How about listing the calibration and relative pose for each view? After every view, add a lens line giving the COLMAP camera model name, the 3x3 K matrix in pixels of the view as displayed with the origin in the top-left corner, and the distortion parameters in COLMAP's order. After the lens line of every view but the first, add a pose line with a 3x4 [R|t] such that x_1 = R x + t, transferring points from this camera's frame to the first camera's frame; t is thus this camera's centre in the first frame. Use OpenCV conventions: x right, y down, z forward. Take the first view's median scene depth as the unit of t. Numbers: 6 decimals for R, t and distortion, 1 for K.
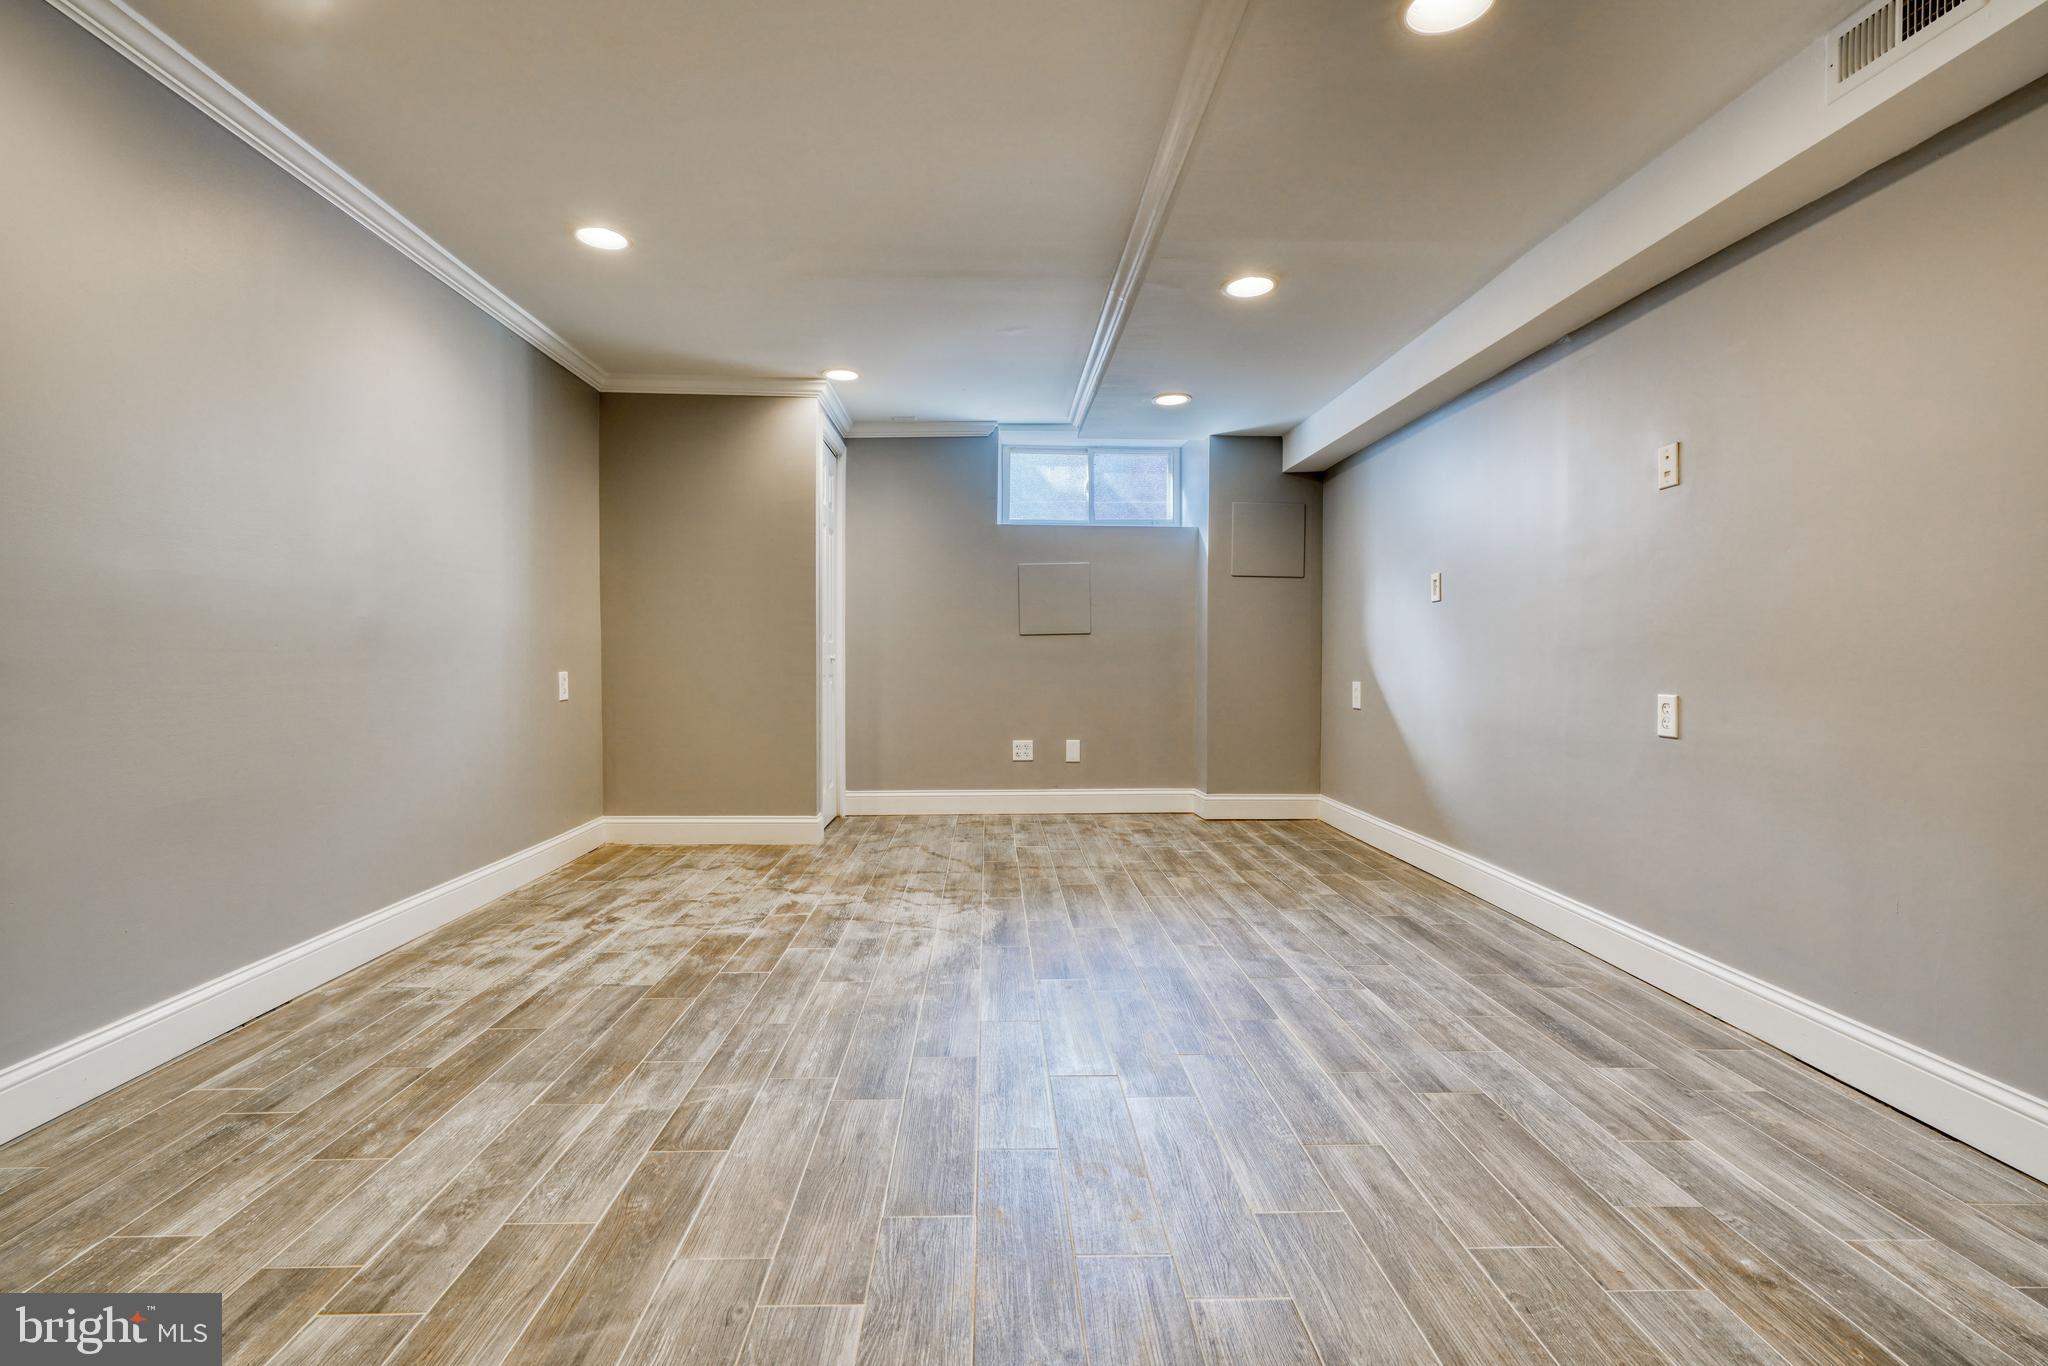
lens RADIAL K [[934.4, 0, 1024.6], [0, 934.4, 677.7], [0, 0, 1]] dist [-0.010783, 0.005573]
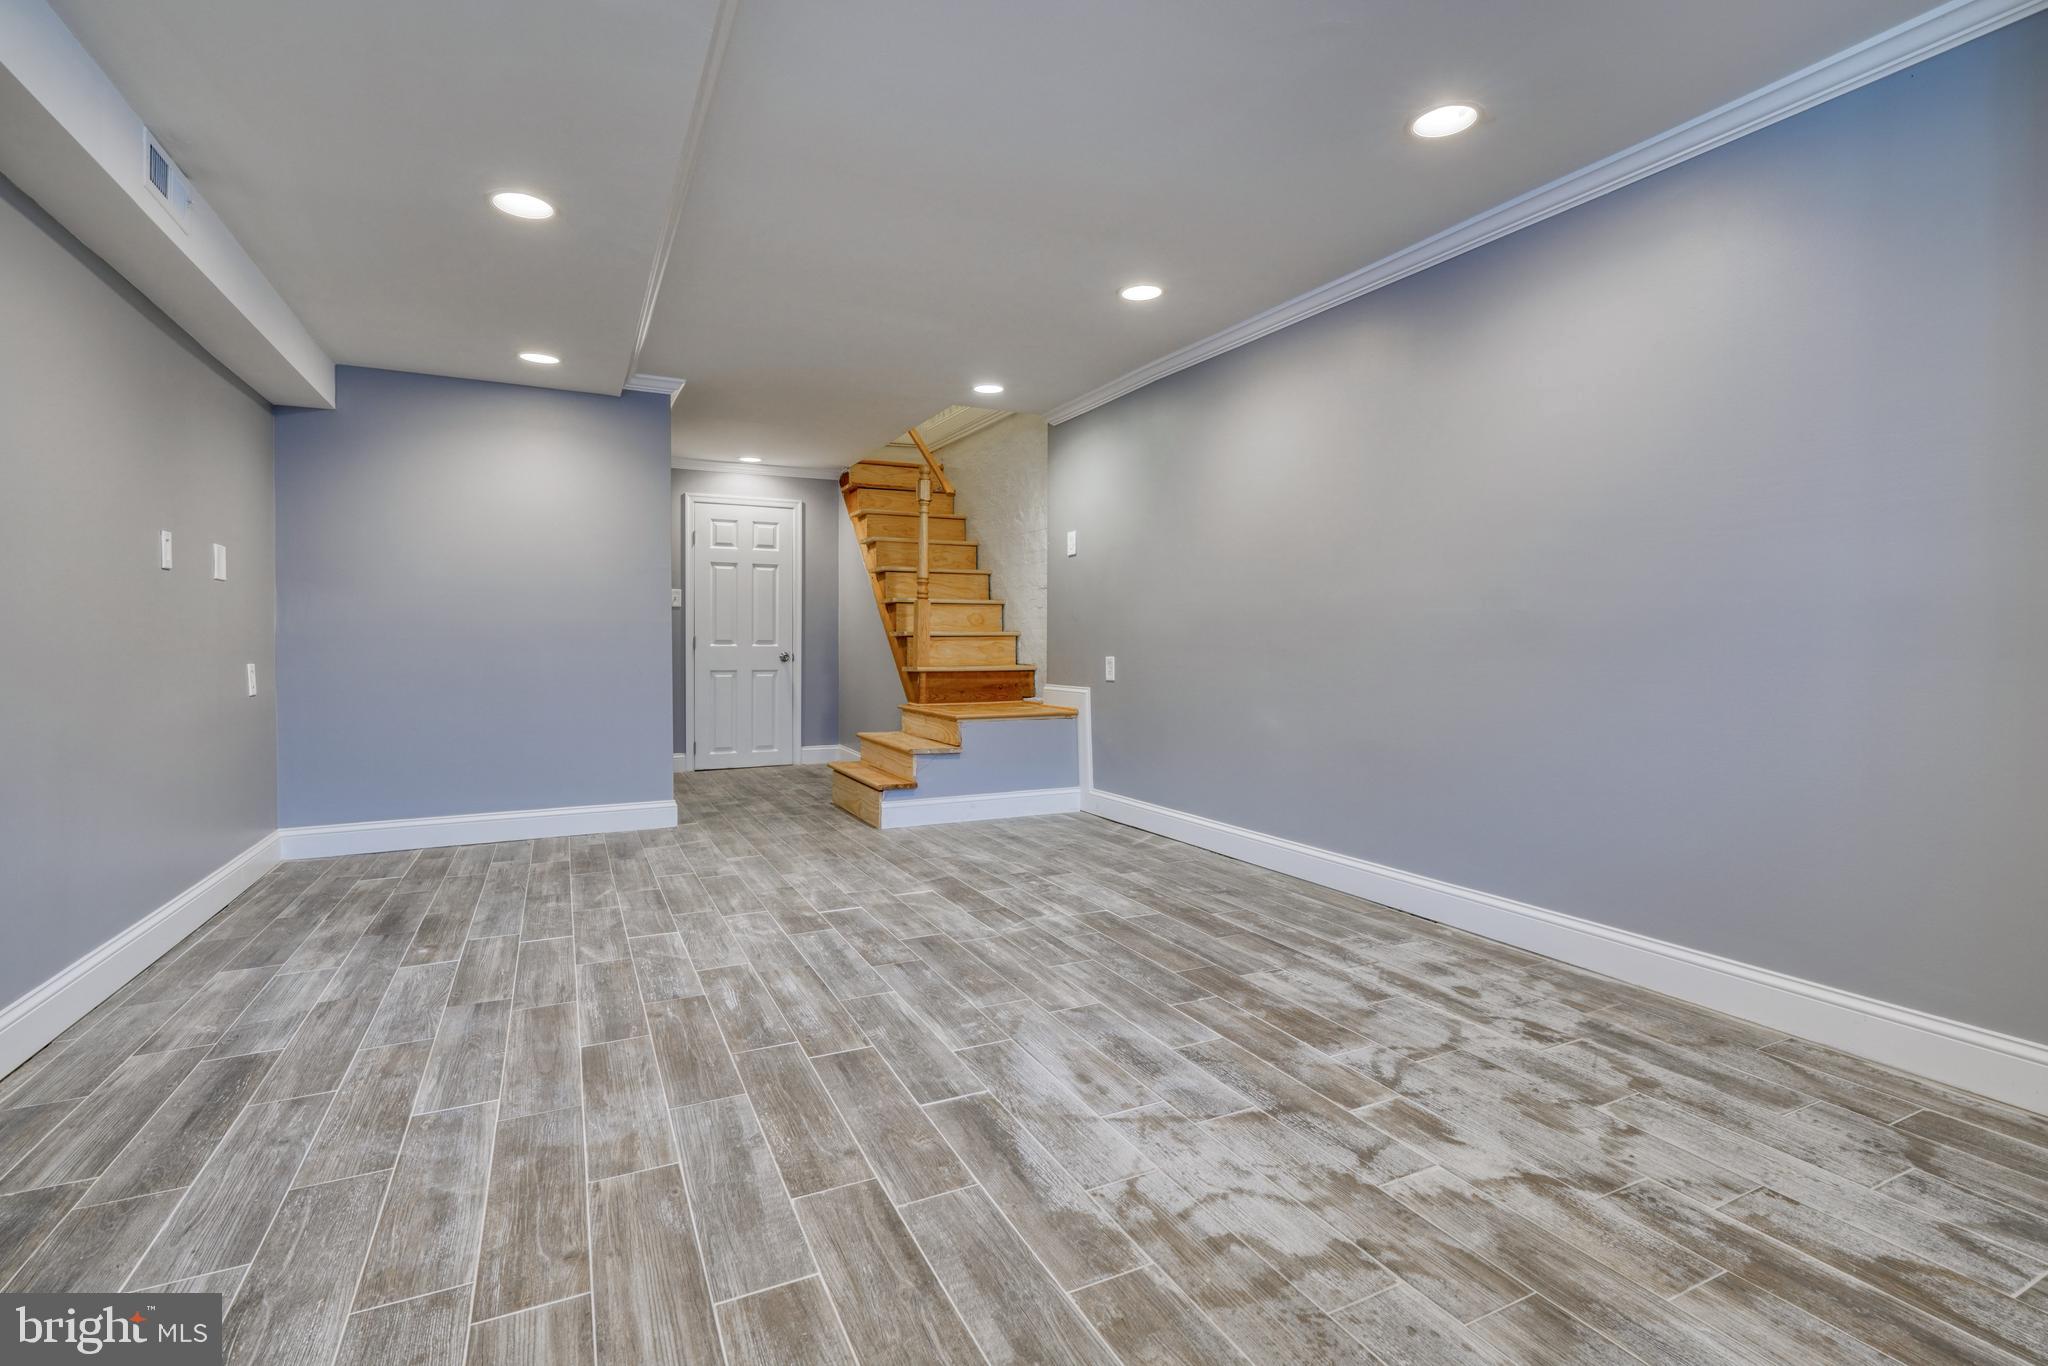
lens RADIAL K [[934.4, 0, 1027.9], [0, 934.4, 677.1], [0, 0, 1]] dist [-0.010783, 0.005573]
pose [[-0.909707, 0.012947, -0.415049, 0.228529], [-0.012251, 0.998242, 0.057989, -0.049684], [0.415070, 0.057838, -0.907949, 1.822163]]
